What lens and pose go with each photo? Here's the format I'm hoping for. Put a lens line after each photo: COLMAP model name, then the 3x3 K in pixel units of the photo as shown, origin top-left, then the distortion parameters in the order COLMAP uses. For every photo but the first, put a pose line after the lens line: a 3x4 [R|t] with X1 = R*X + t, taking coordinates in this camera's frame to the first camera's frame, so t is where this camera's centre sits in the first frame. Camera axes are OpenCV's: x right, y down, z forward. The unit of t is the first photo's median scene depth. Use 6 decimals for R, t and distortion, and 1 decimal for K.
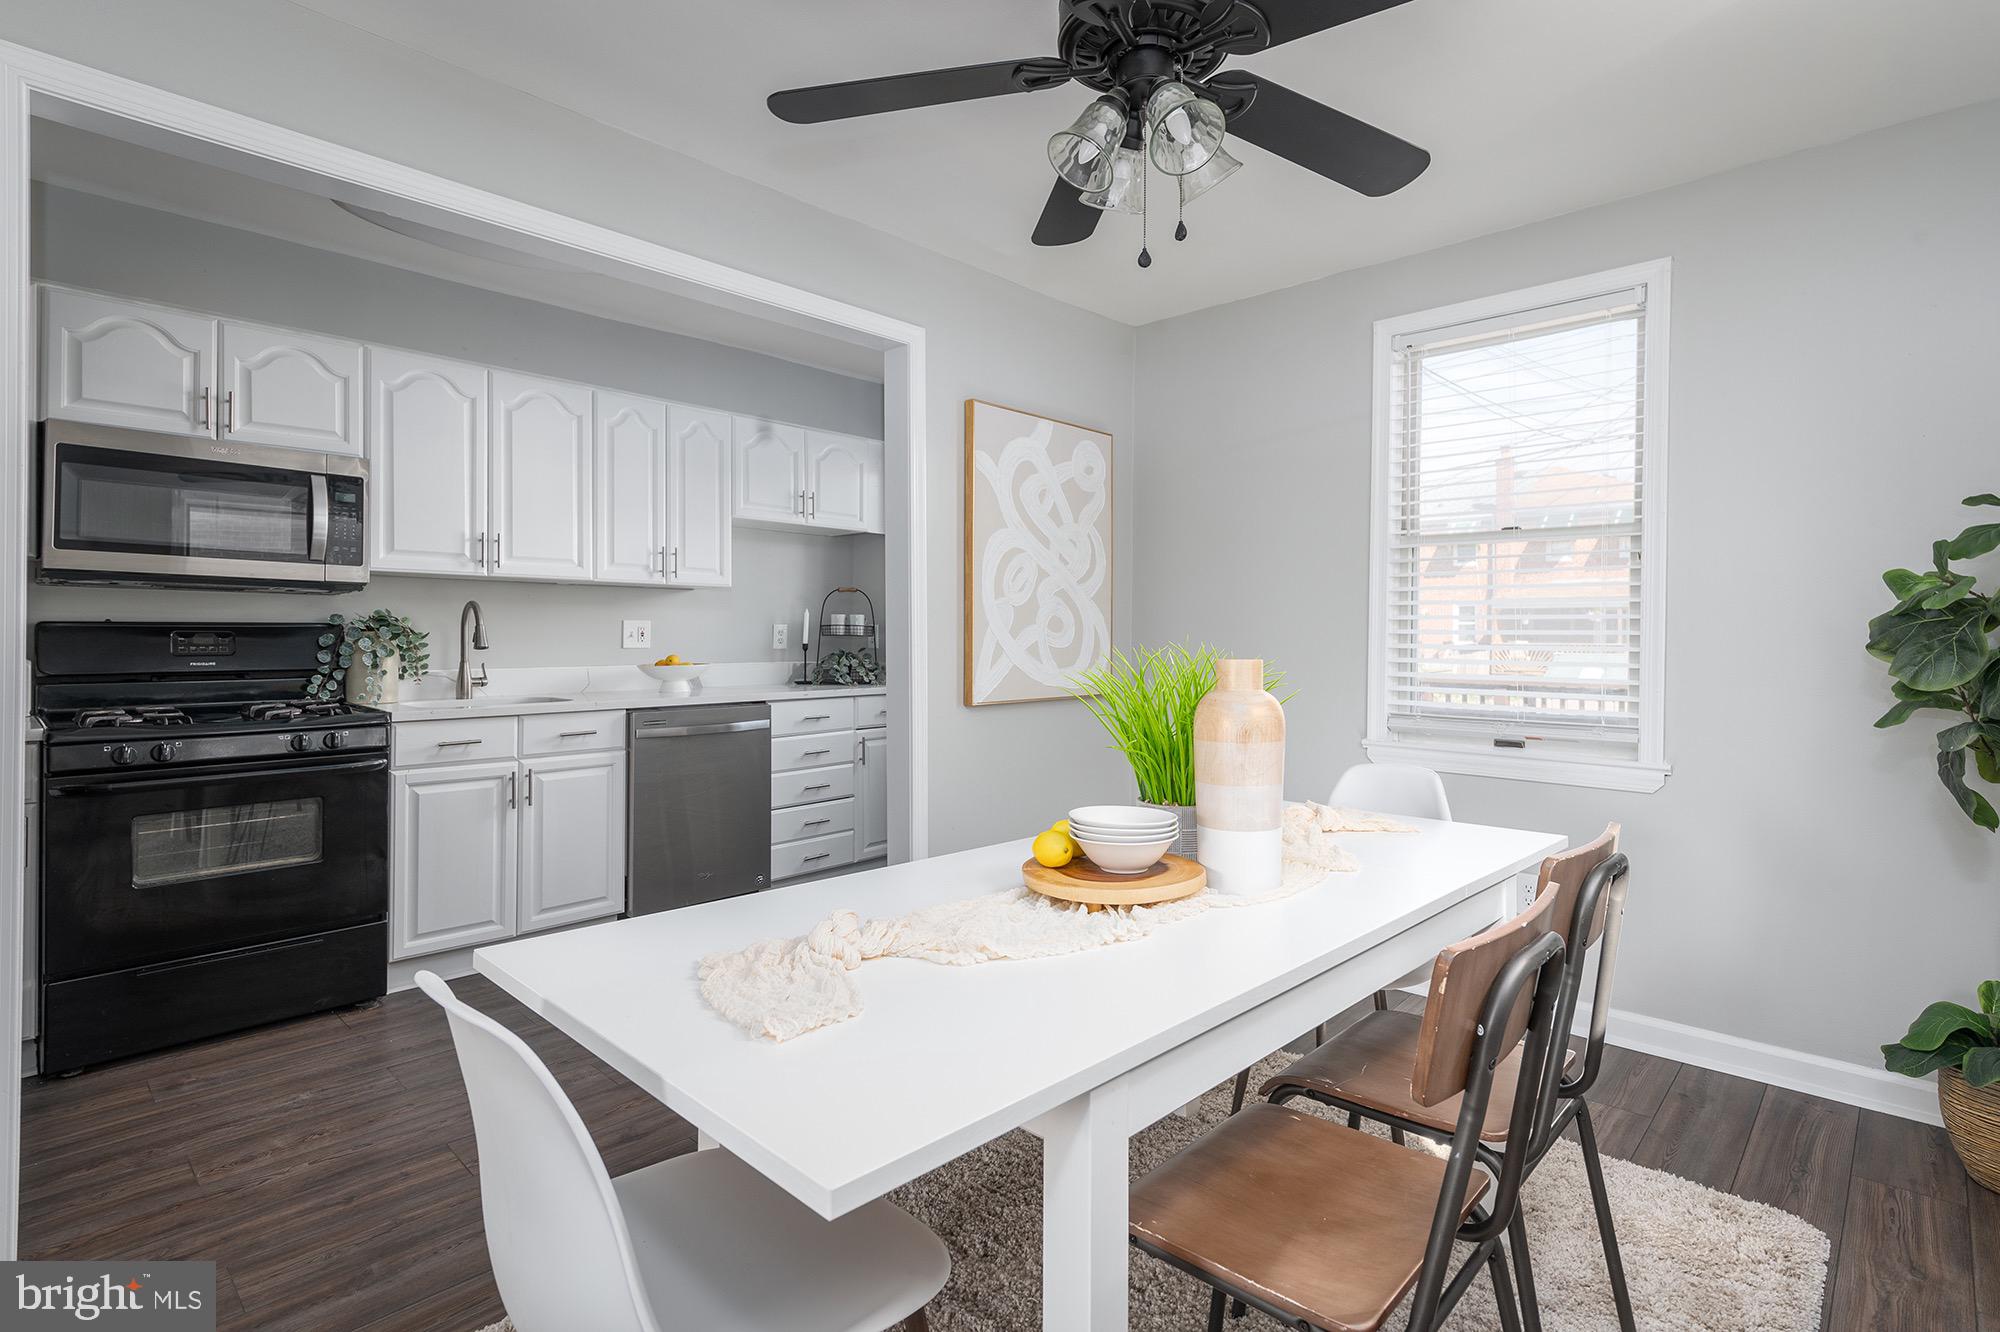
lens RADIAL K [[971.1, 0, 1036.7], [0, 971.1, 639.6], [0, 0, 1]] dist [0.015238, -0.004246]
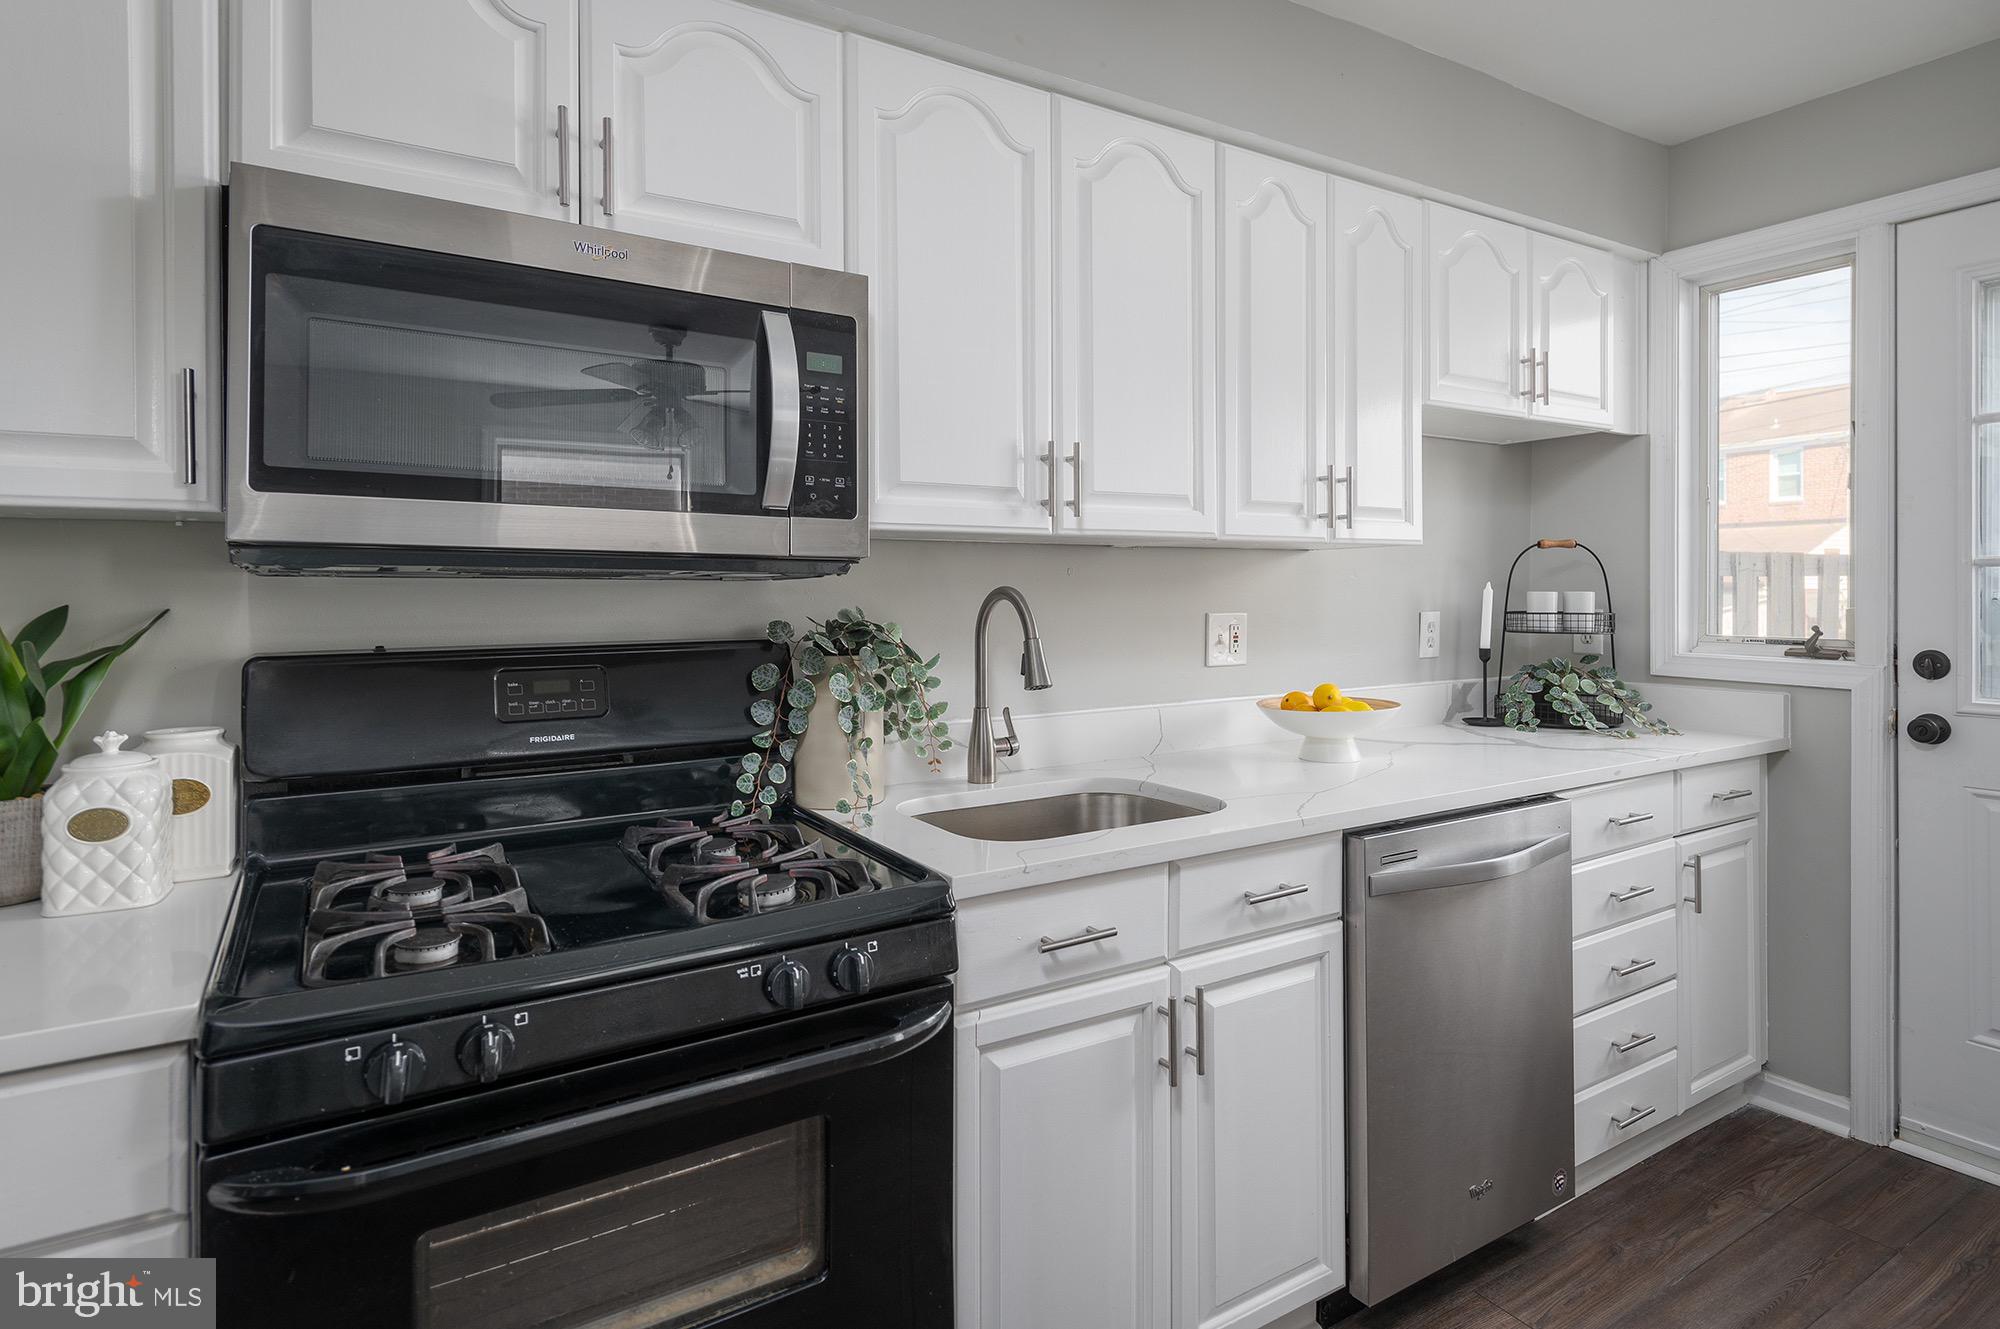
lens RADIAL K [[1090.1, 0, 1036.3], [0, 1090.1, 595.7], [0, 0, 1]] dist [0.007401, 0.001162]
pose [[0.968036, -0.006099, -0.250738, -0.461390], [0.007005, 0.999972, 0.002720, -0.039035], [0.250715, -0.004389, 0.968051, 0.515384]]
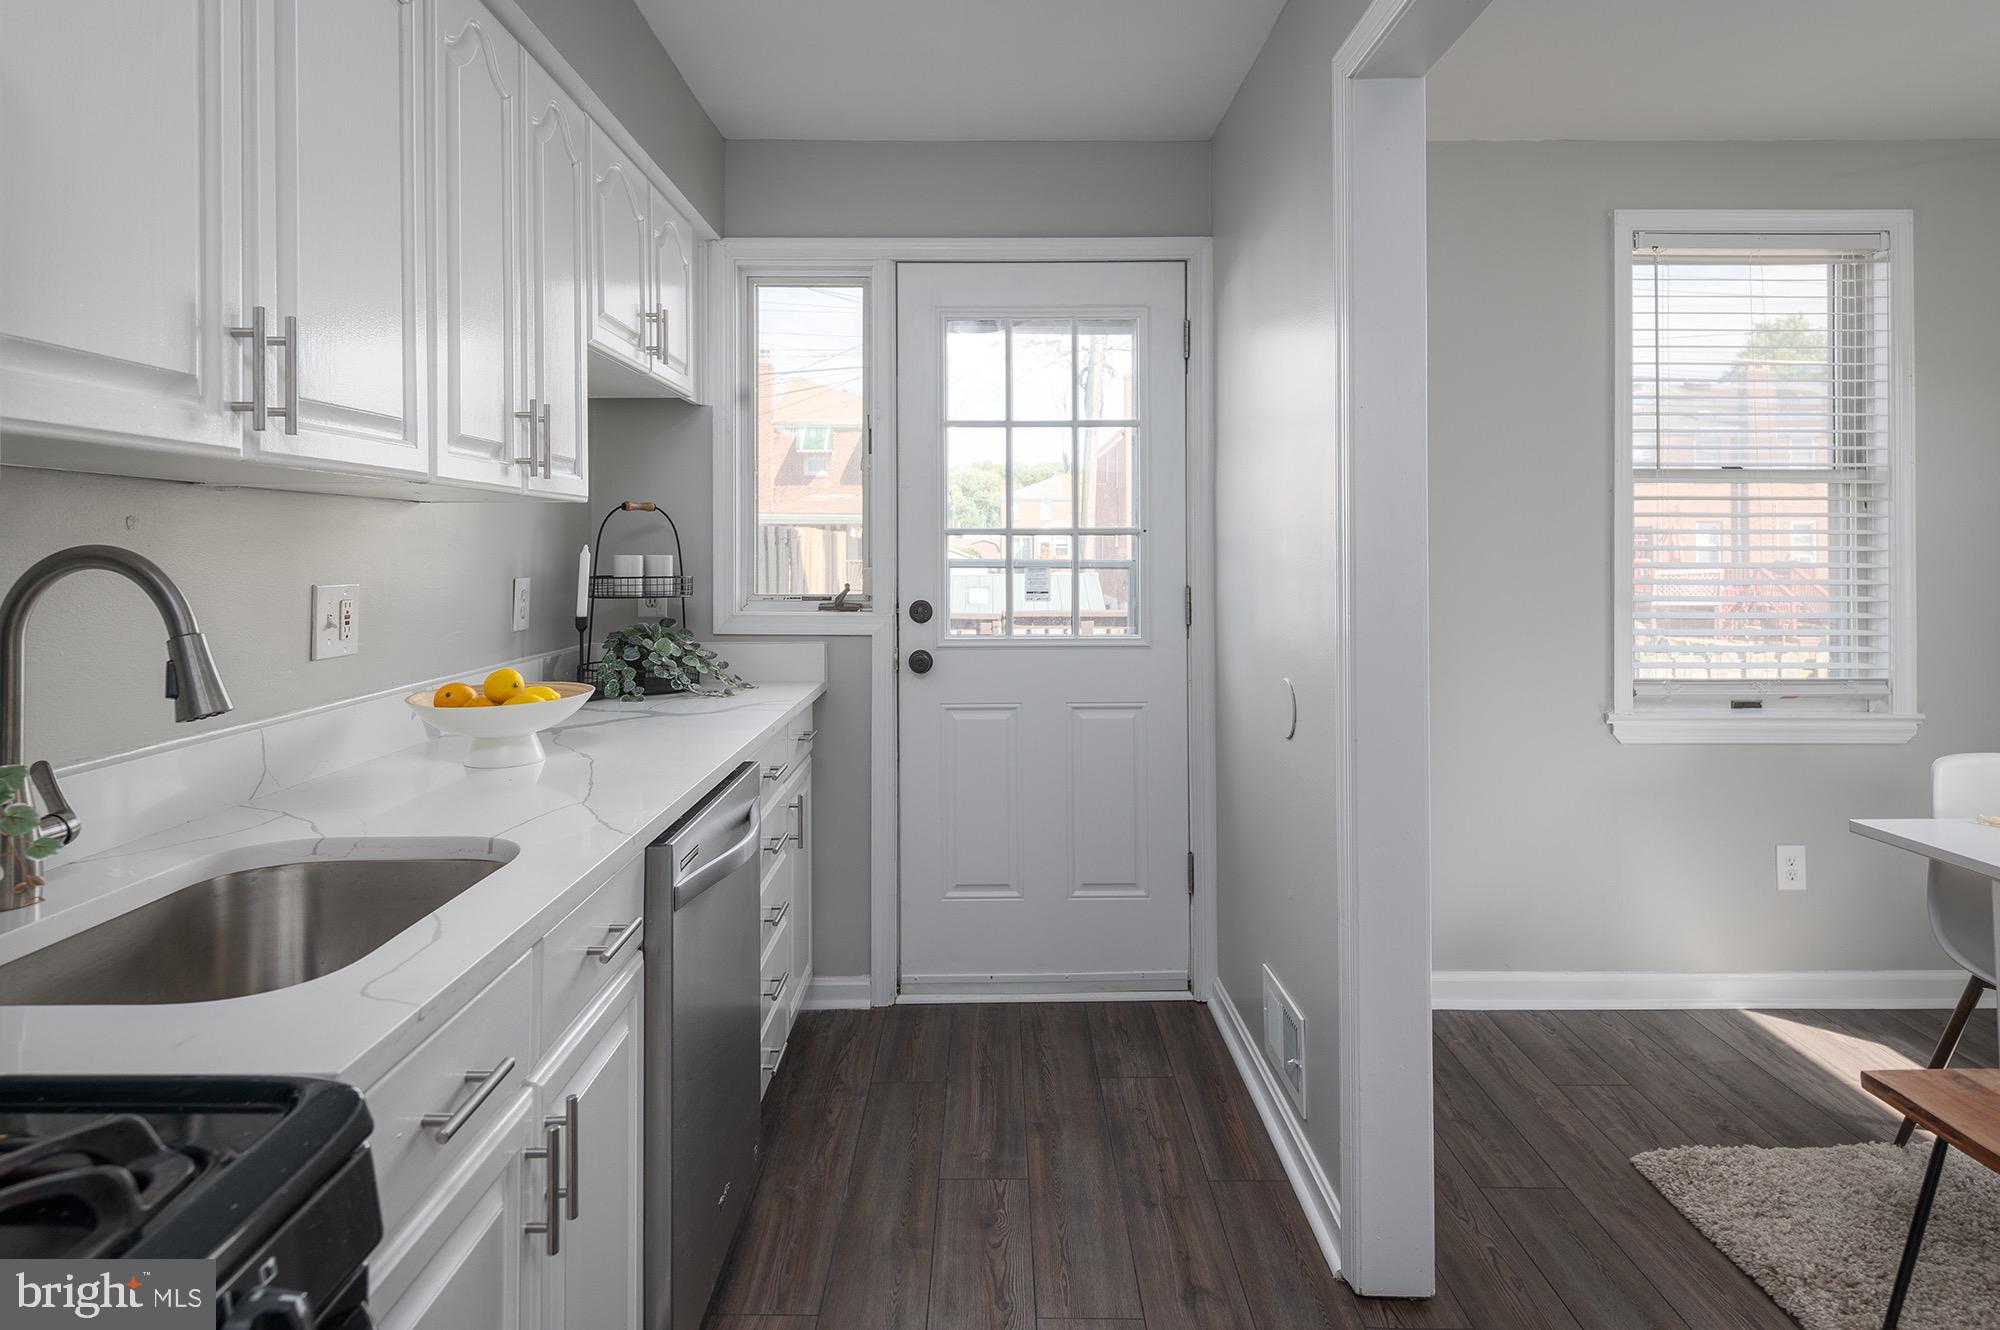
lens RADIAL K [[1090.1, 0, 985.8], [0, 1090.1, 544.8], [0, 0, 1]] dist [0.007401, 0.001162]
pose [[0.736570, -0.003124, 0.676354, -0.649865], [0.008300, 0.999956, -0.004420, -0.039084], [-0.676310, 0.008870, 0.736563, 0.649003]]
